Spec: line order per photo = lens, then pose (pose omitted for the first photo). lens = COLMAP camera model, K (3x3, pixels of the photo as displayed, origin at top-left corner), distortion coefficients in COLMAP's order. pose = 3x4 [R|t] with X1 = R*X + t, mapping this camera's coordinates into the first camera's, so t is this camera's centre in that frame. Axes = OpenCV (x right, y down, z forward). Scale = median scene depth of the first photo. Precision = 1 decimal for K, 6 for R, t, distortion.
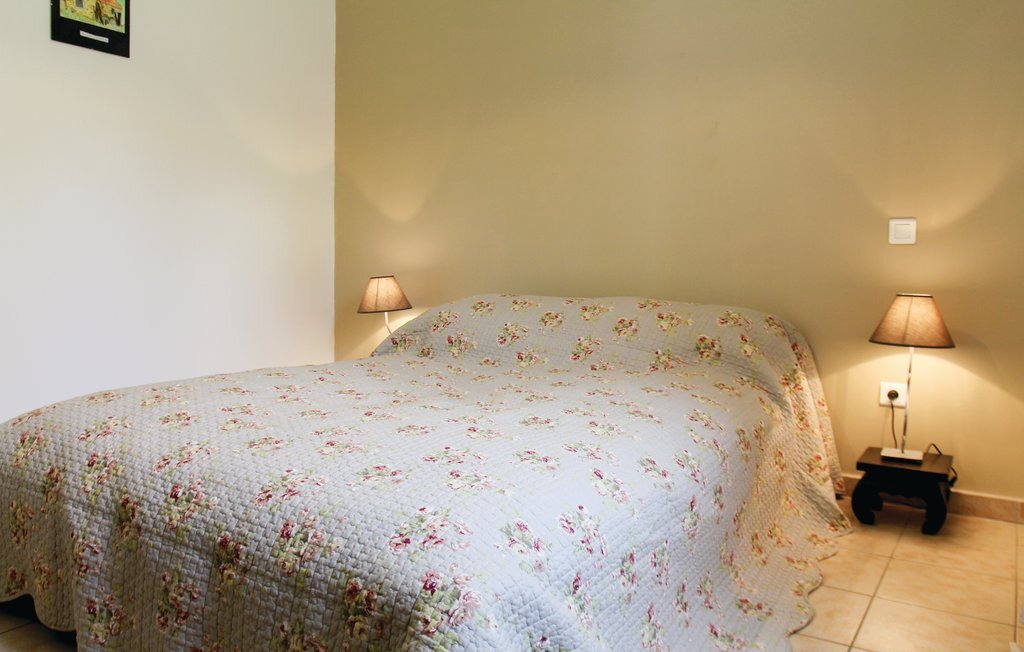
lens RADIAL K [[832.3, 0, 512.0], [0, 832.3, 326.0], [0, 0, 1]] dist [-0.093825, -0.003150]
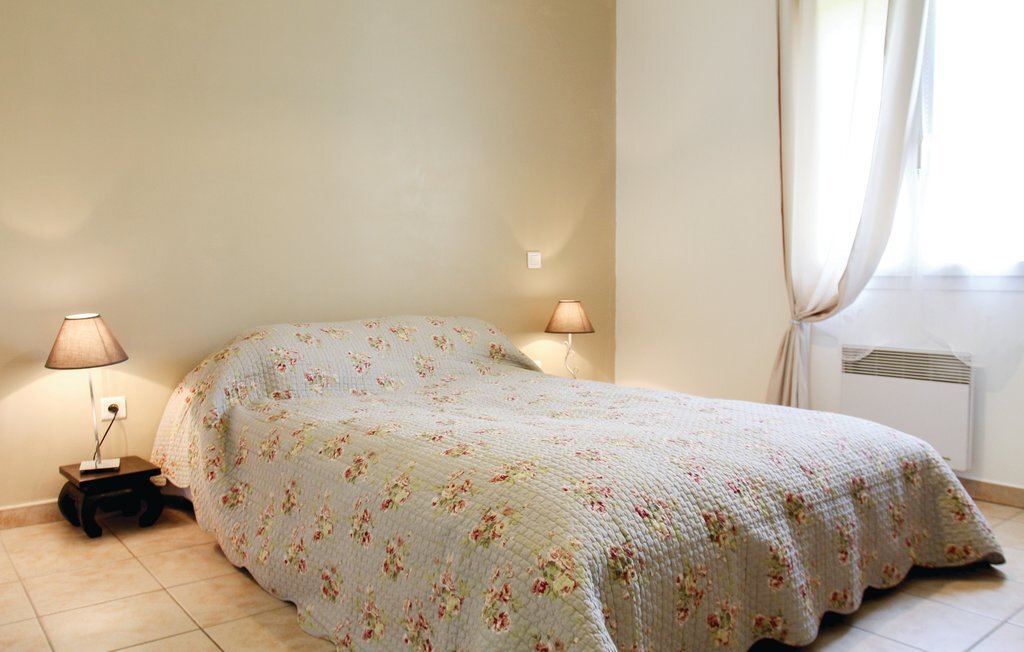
lens RADIAL K [[808.5, 0, 512.0], [0, 808.5, 326.0], [0, 0, 1]] dist [-0.234236, 0.002916]
pose [[0.347581, -0.071585, 0.934913, -0.916080], [0.090608, 0.994979, 0.042498, -0.063731], [-0.933262, 0.069939, 0.352322, 0.532679]]
